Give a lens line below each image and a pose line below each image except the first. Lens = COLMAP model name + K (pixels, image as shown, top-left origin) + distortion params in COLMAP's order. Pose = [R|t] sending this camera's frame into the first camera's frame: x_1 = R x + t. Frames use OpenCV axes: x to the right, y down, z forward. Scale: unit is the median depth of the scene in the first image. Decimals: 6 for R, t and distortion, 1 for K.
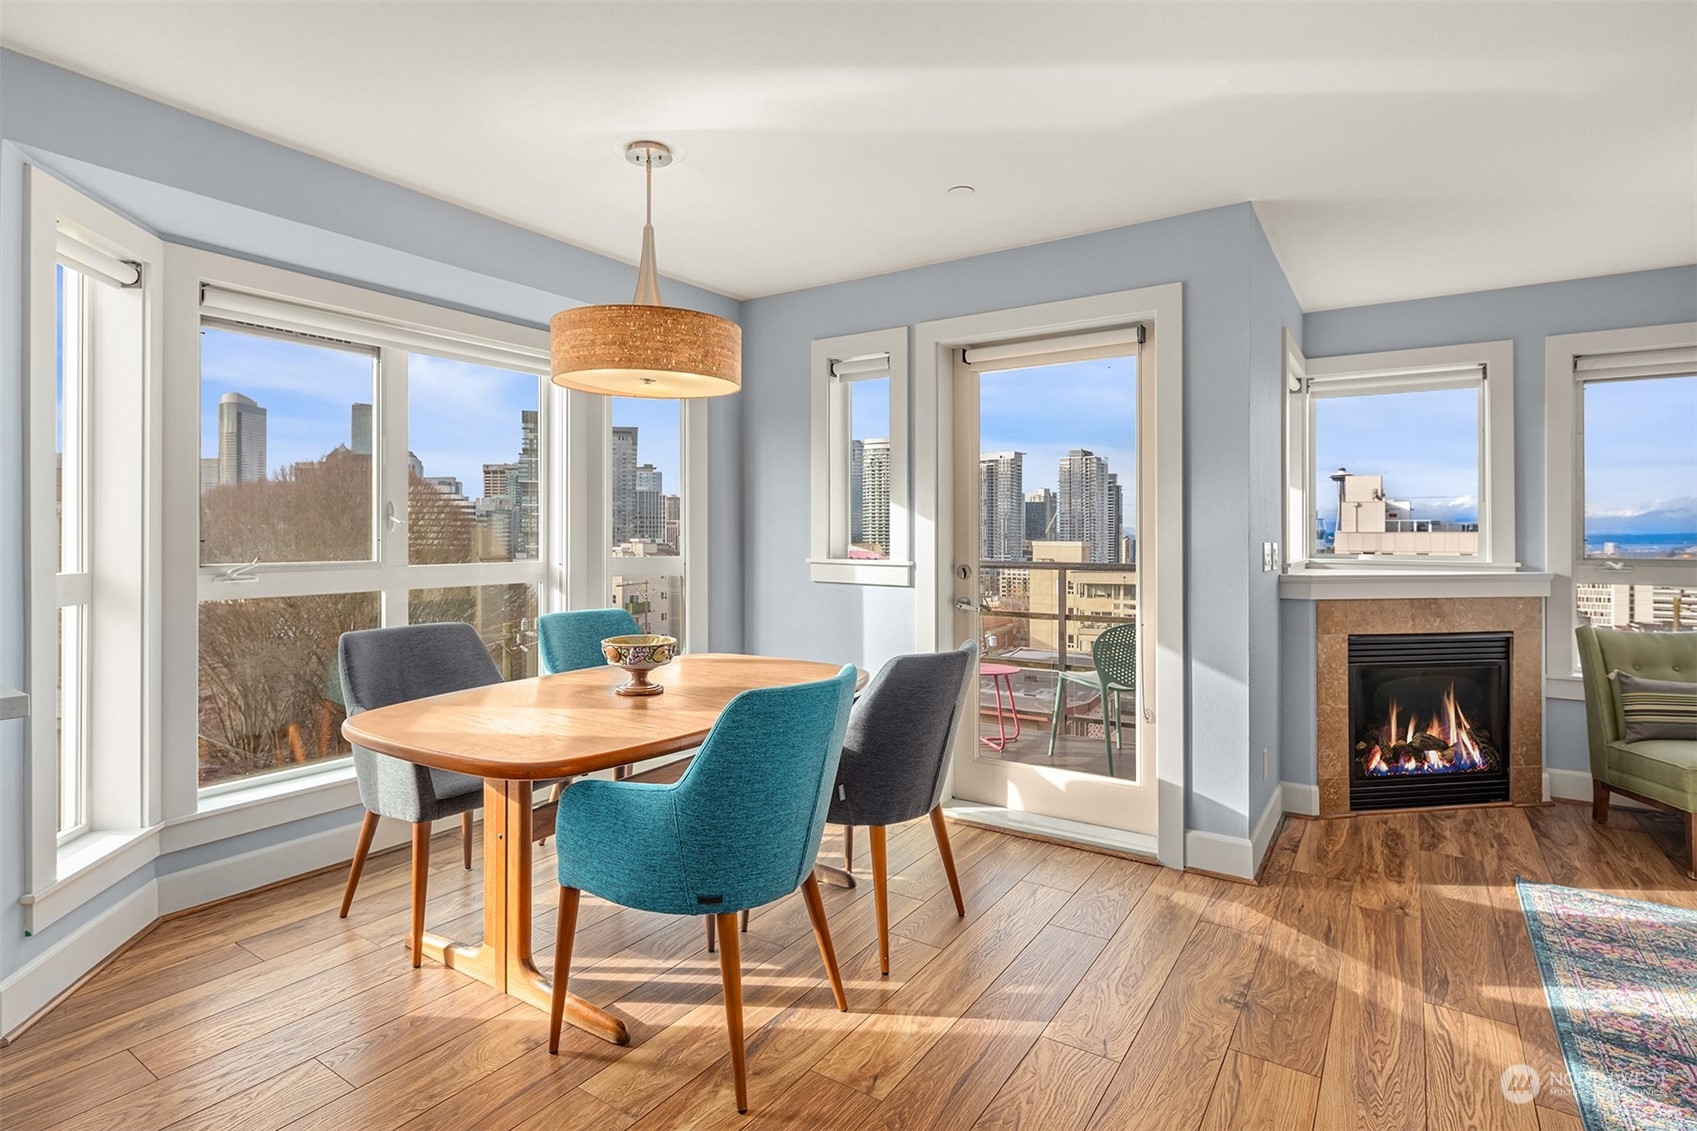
lens RADIAL K [[833.6, 0, 815.3], [0, 833.6, 540.7], [0, 0, 1]] dist [0.008172, -0.006887]
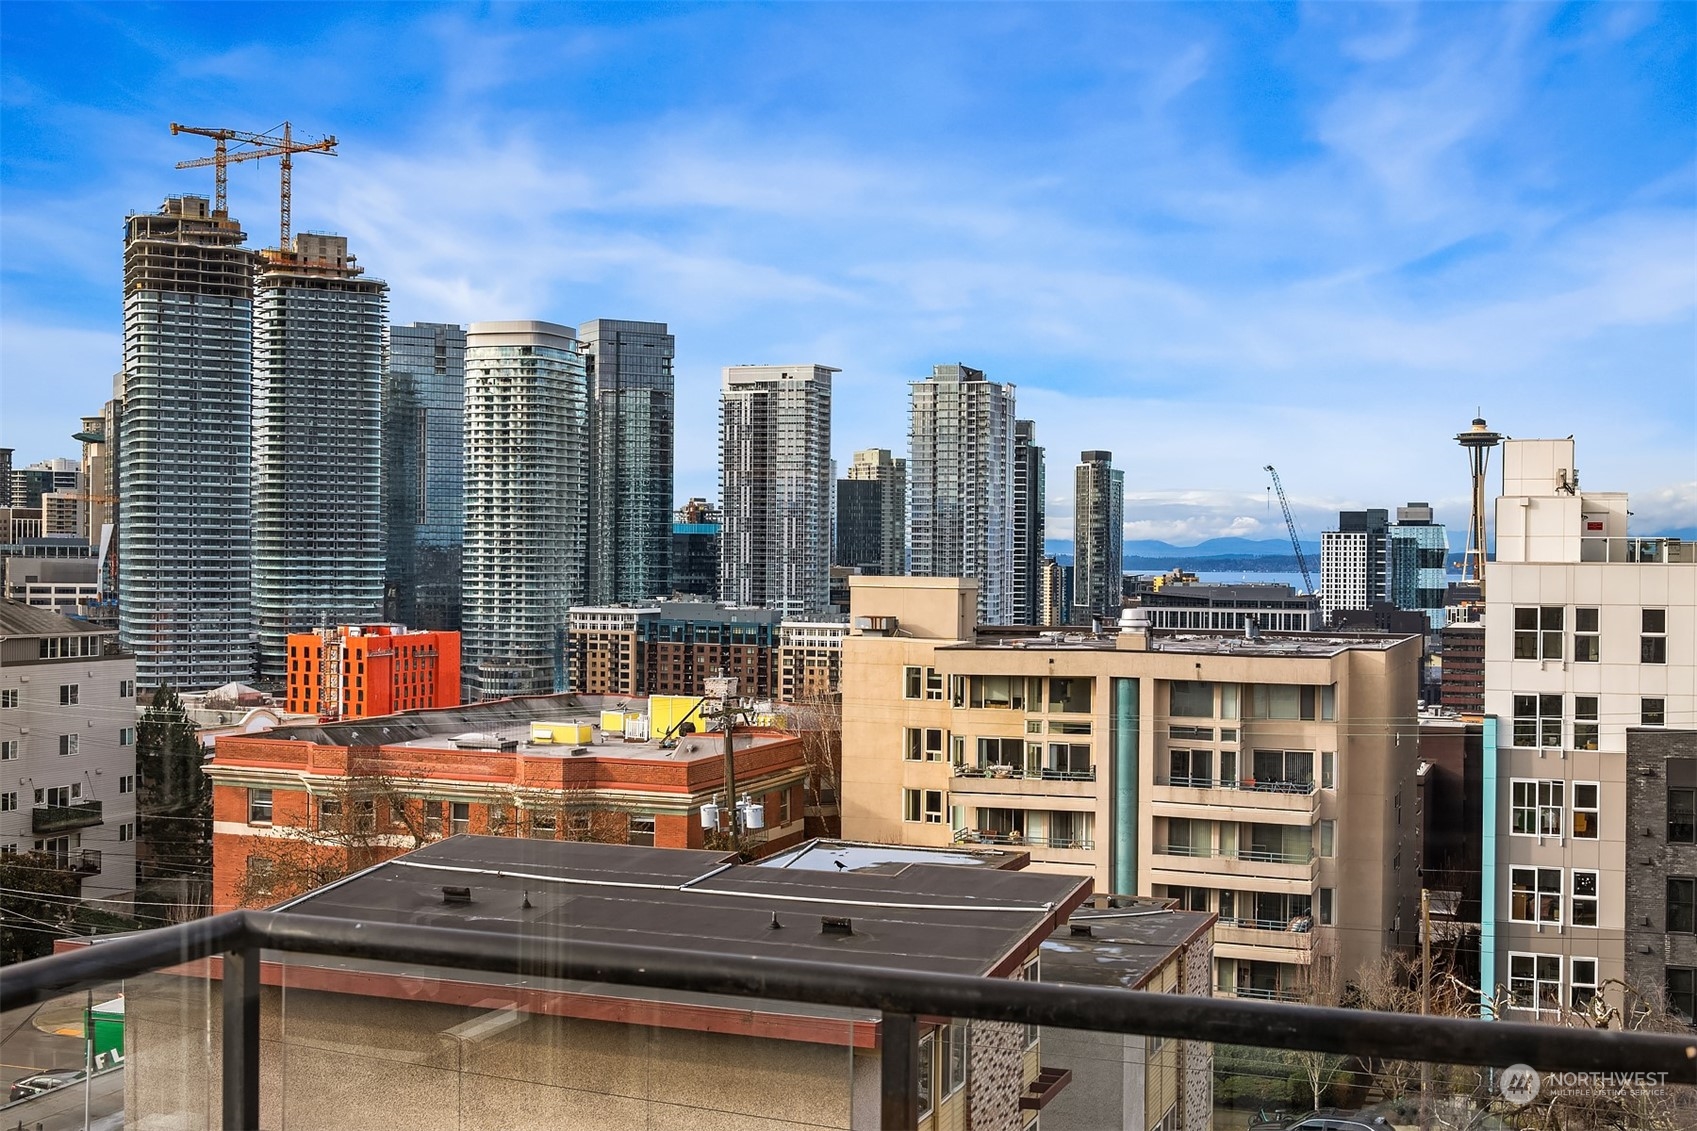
lens RADIAL K [[1955.3, 0, 830.0], [0, 1955.3, 571.2], [0, 0, 1]] dist [0.010910, 0.000000]
pose [[0.970552, 0.007950, 0.240759, 0.249216], [-0.009236, 0.999948, 0.004214, -0.097833], [-0.240713, -0.006314, 0.970576, 0.821161]]
